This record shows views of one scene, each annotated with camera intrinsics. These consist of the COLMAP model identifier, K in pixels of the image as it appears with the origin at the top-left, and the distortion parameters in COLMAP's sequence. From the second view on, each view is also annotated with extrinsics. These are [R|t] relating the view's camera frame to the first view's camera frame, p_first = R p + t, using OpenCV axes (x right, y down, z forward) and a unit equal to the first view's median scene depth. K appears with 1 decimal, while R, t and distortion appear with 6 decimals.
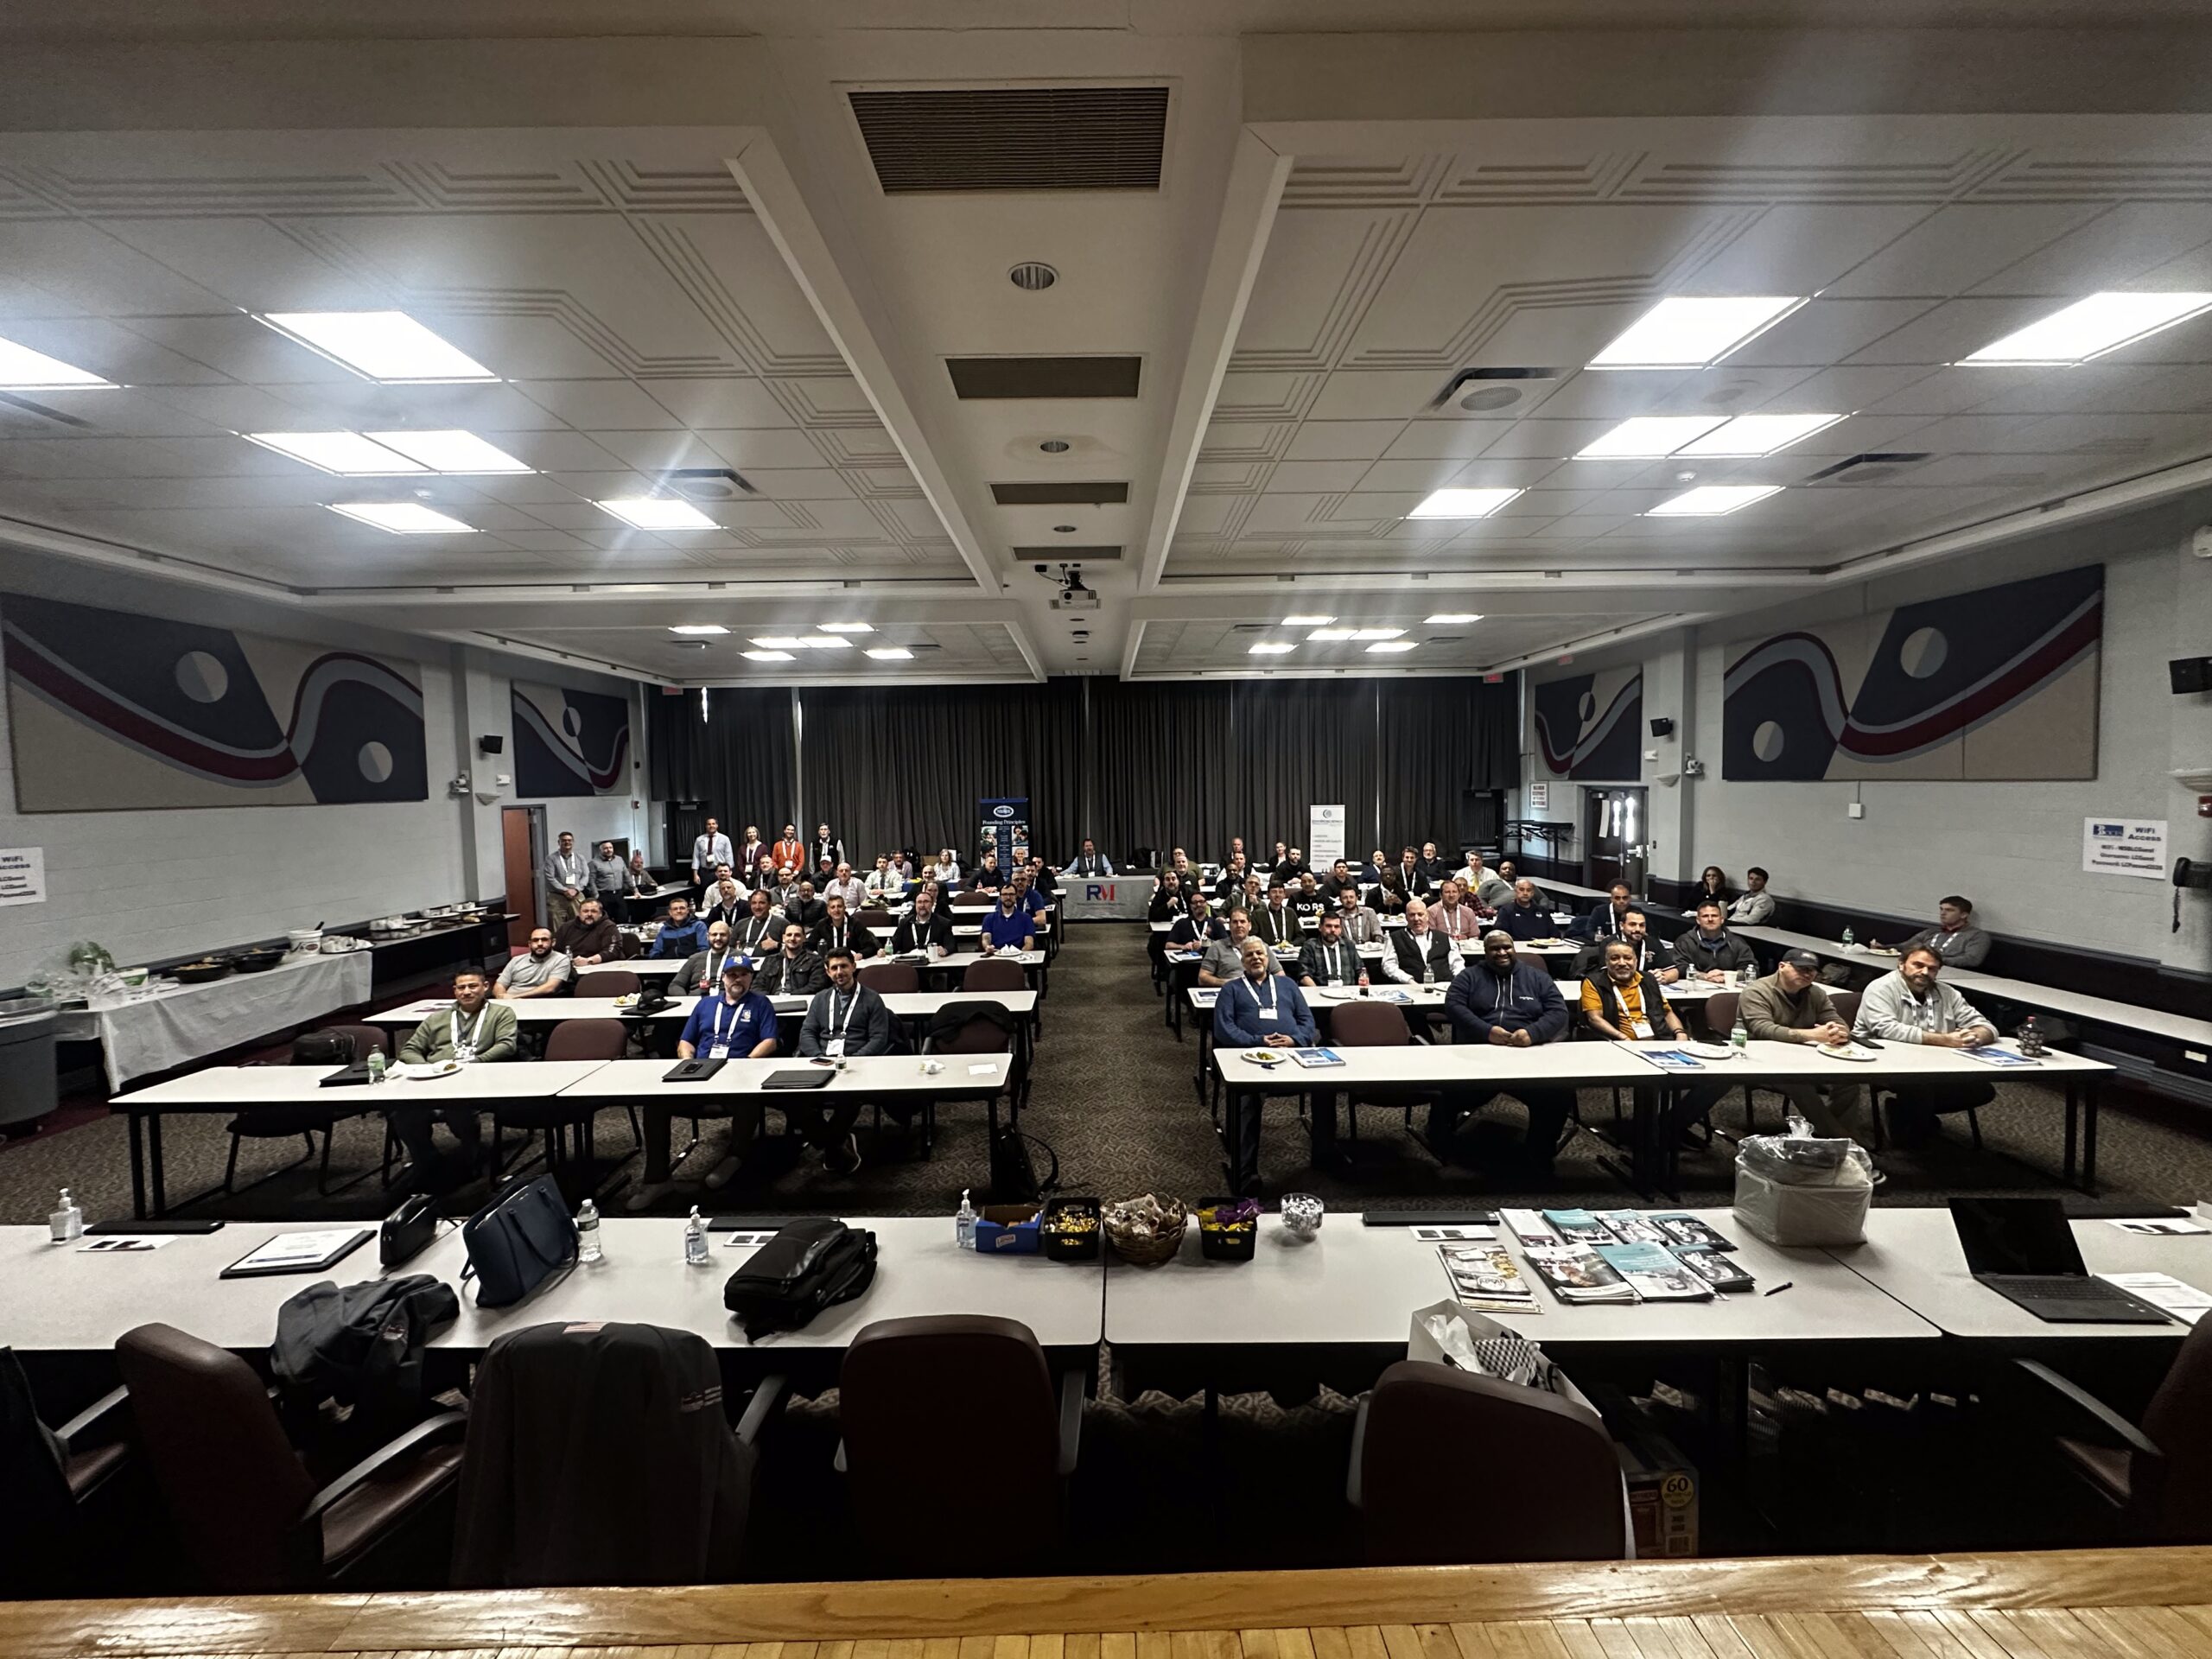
lens RADIAL K [[892.9, 0, 1109.2], [0, 892.9, 833.9], [0, 0, 1]] dist [-0.003960, 0.000149]
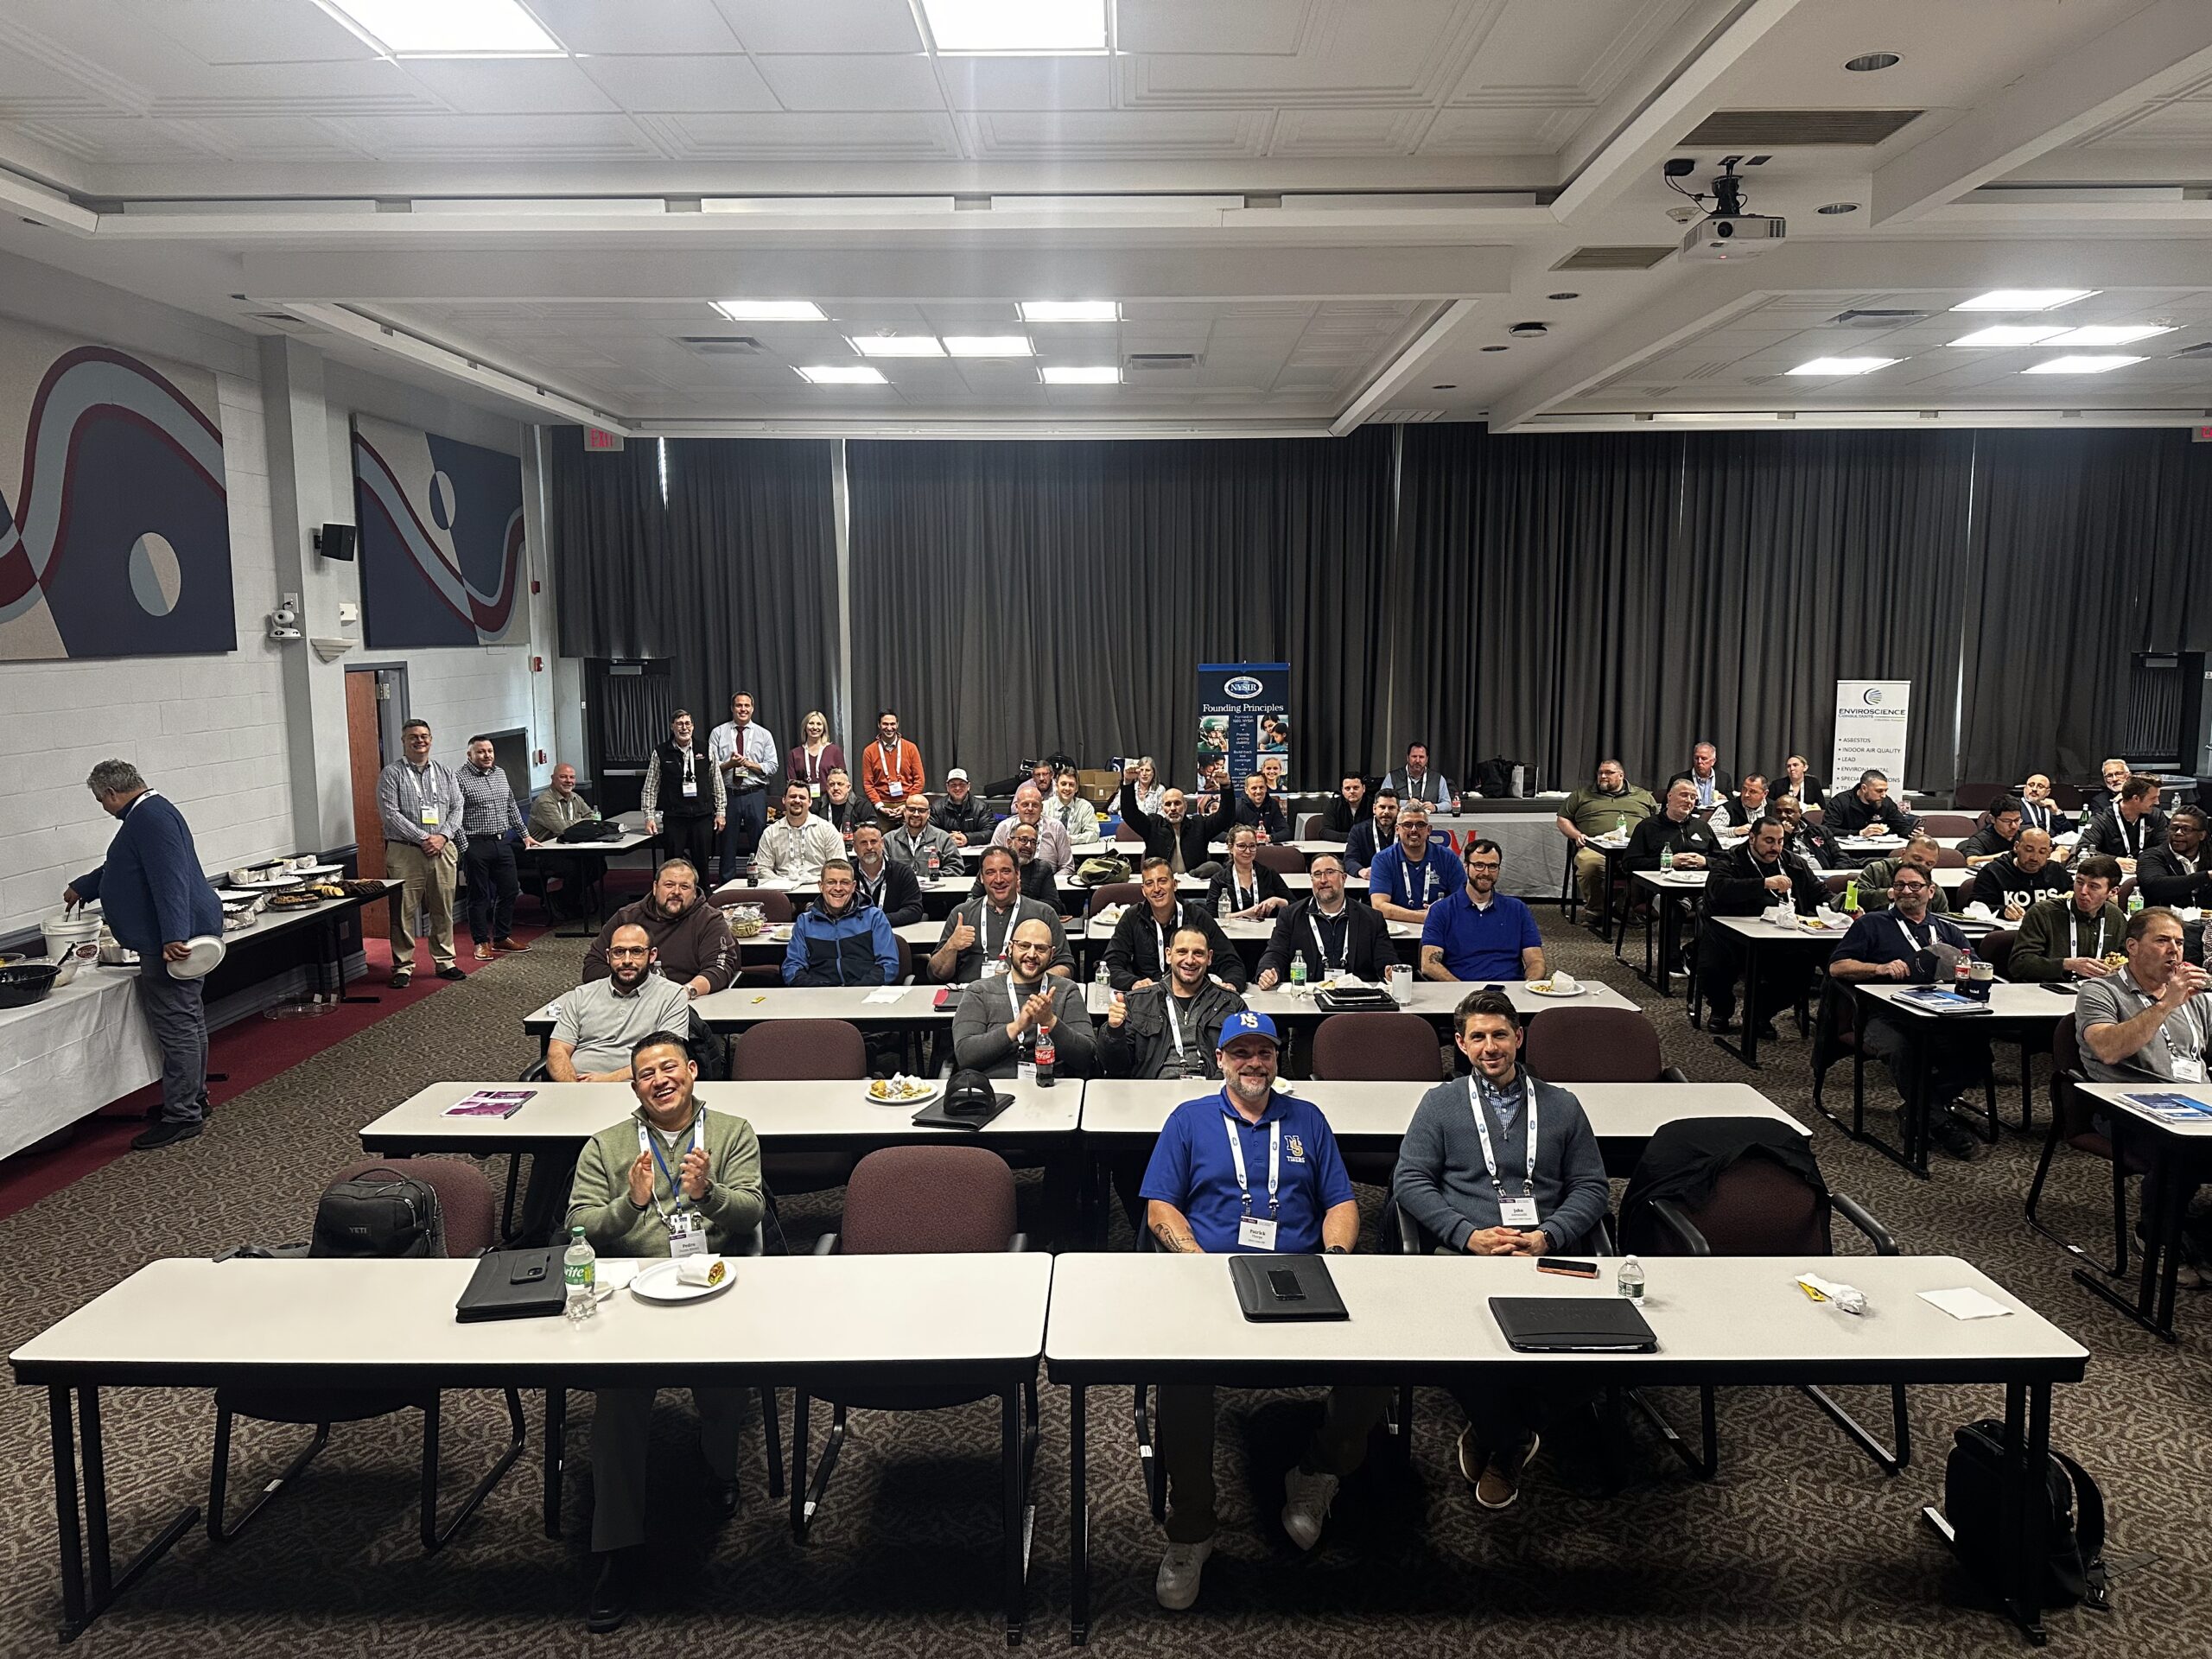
lens RADIAL K [[1551.3, 0, 1111.0], [0, 1551.3, 825.0], [0, 0, 1]] dist [0.008555, -0.012869]
pose [[0.999913, 0.011987, -0.005477, -0.242831], [-0.011598, 0.997735, 0.066256, -0.004065], [0.006259, -0.066187, 0.997788, 0.113823]]
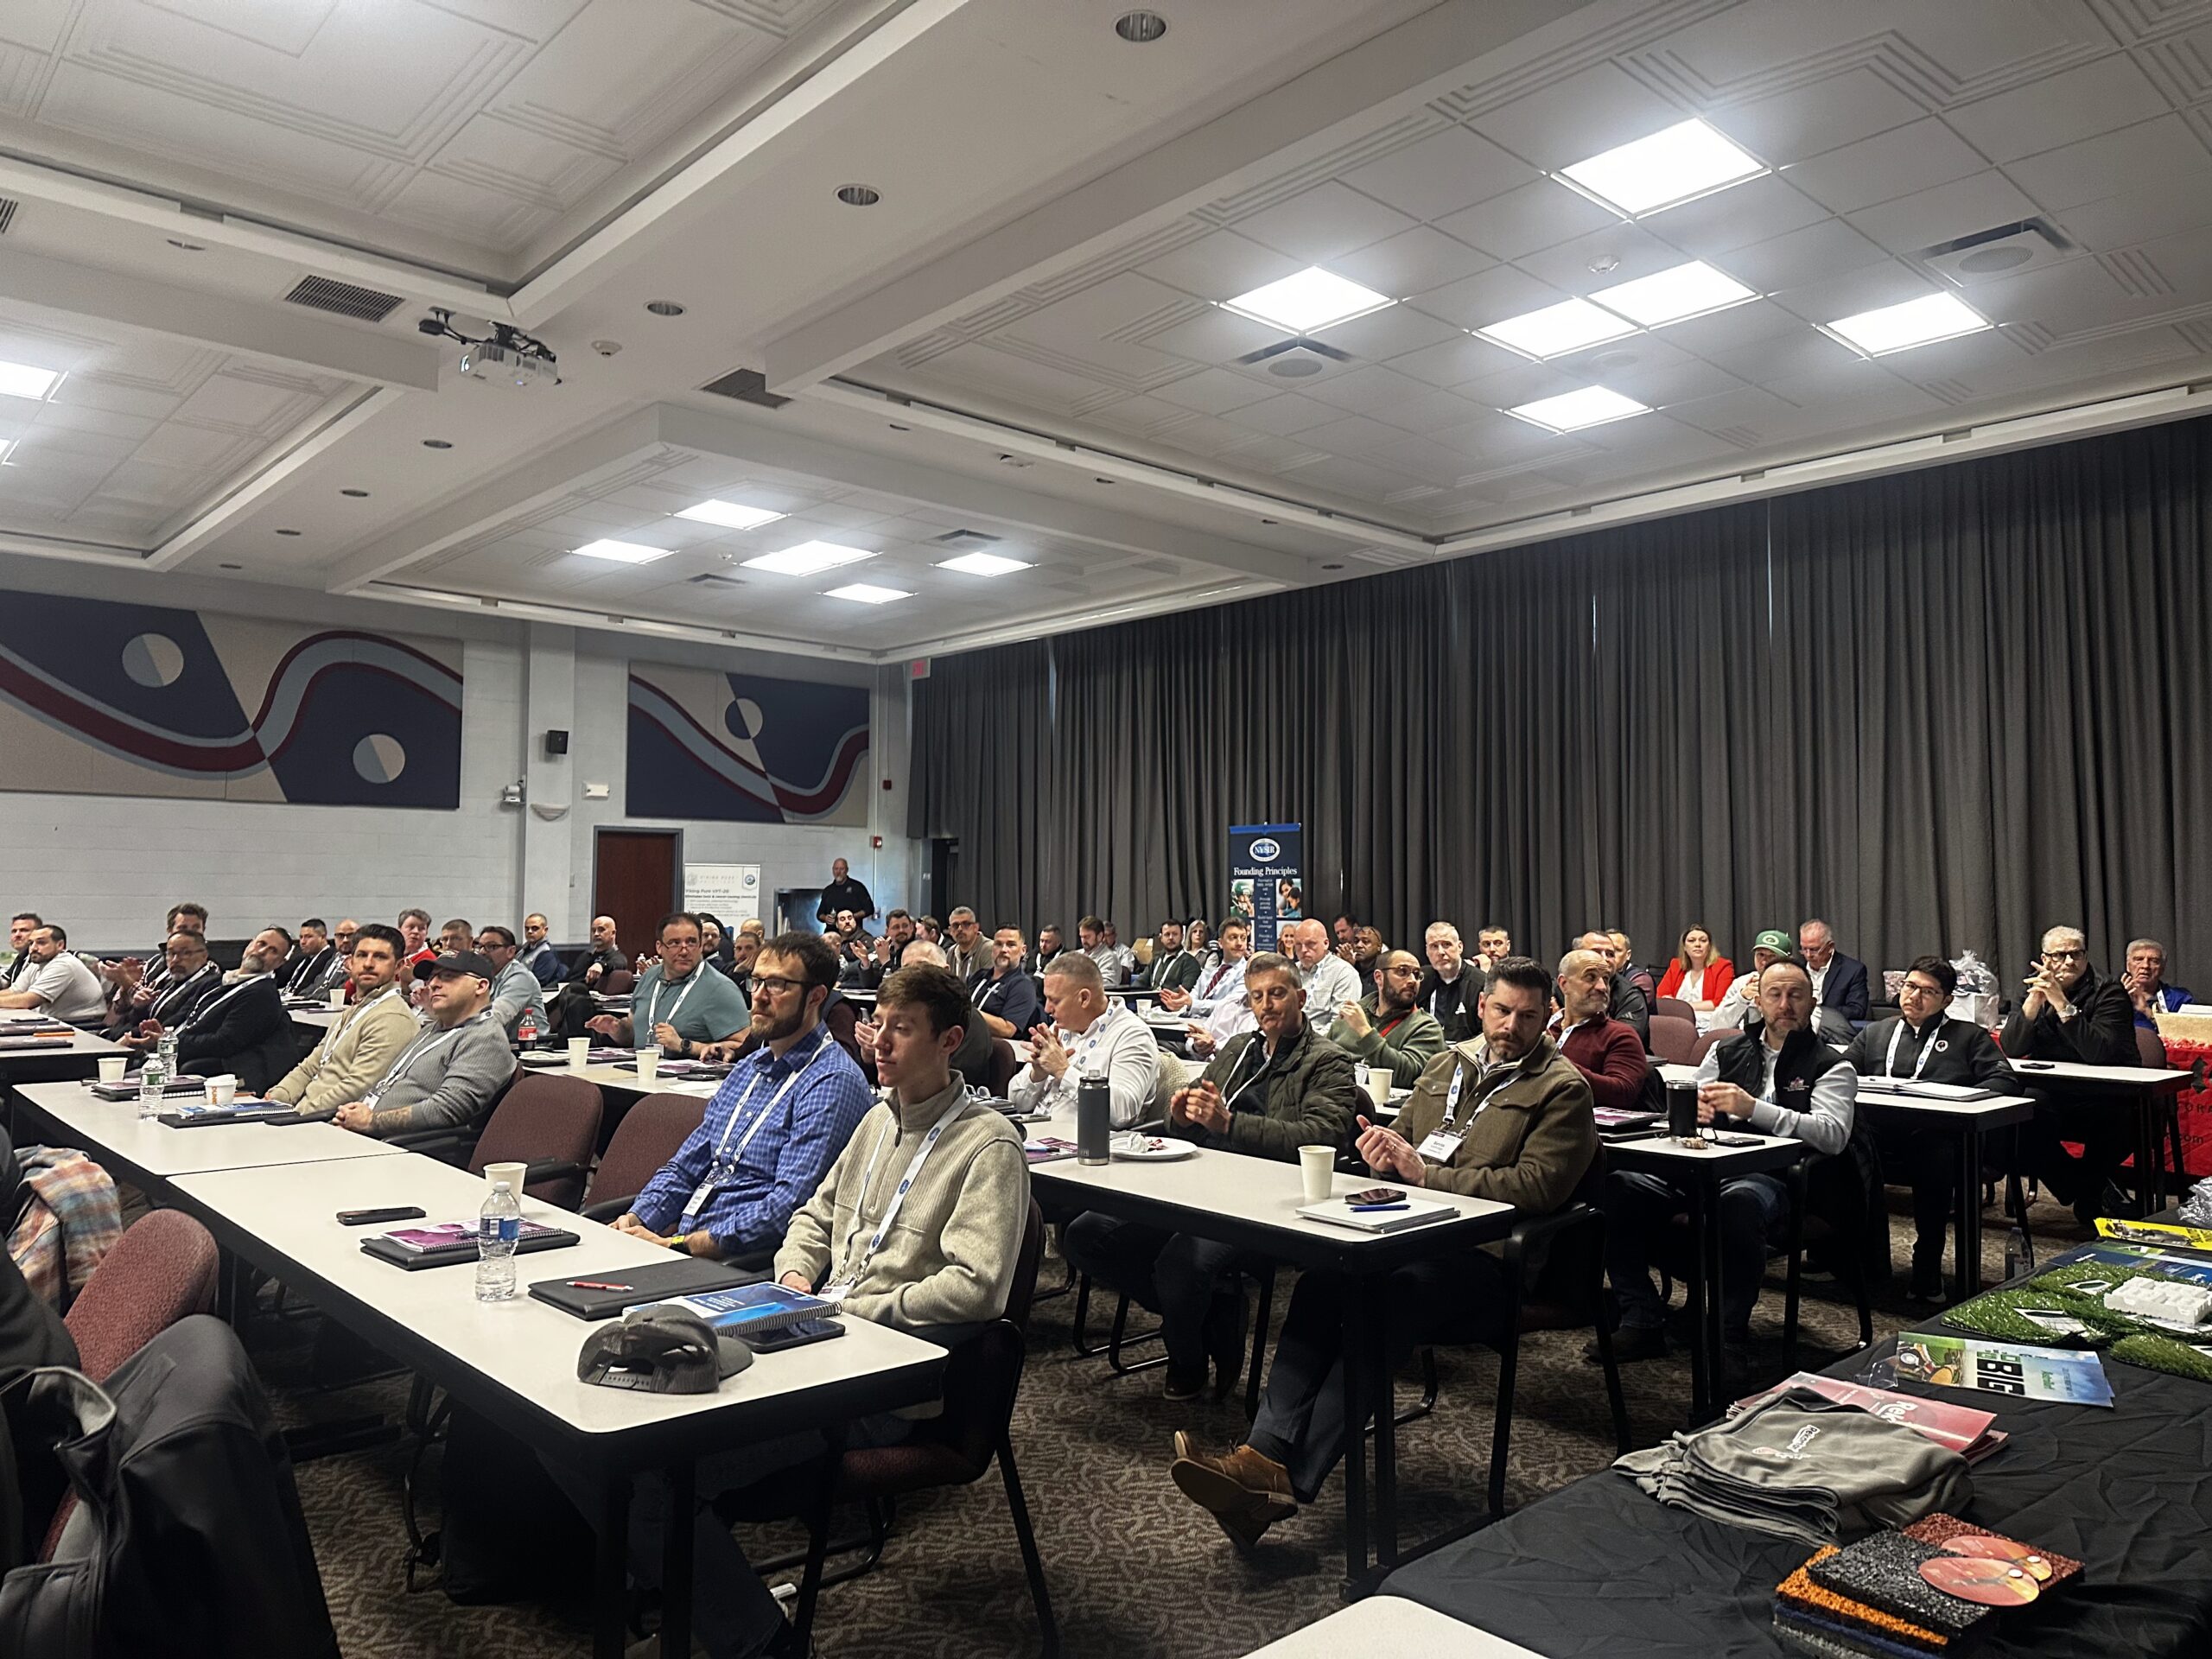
lens RADIAL K [[1551.3, 0, 1110.4], [0, 1551.3, 829.9], [0, 0, 1]] dist [0.008555, -0.012869]
pose [[0.662149, -0.014123, -0.749239, 0.619628], [-0.061639, 0.995408, -0.073238, 0.043709], [0.746833, 0.094677, 0.658238, 0.451307]]
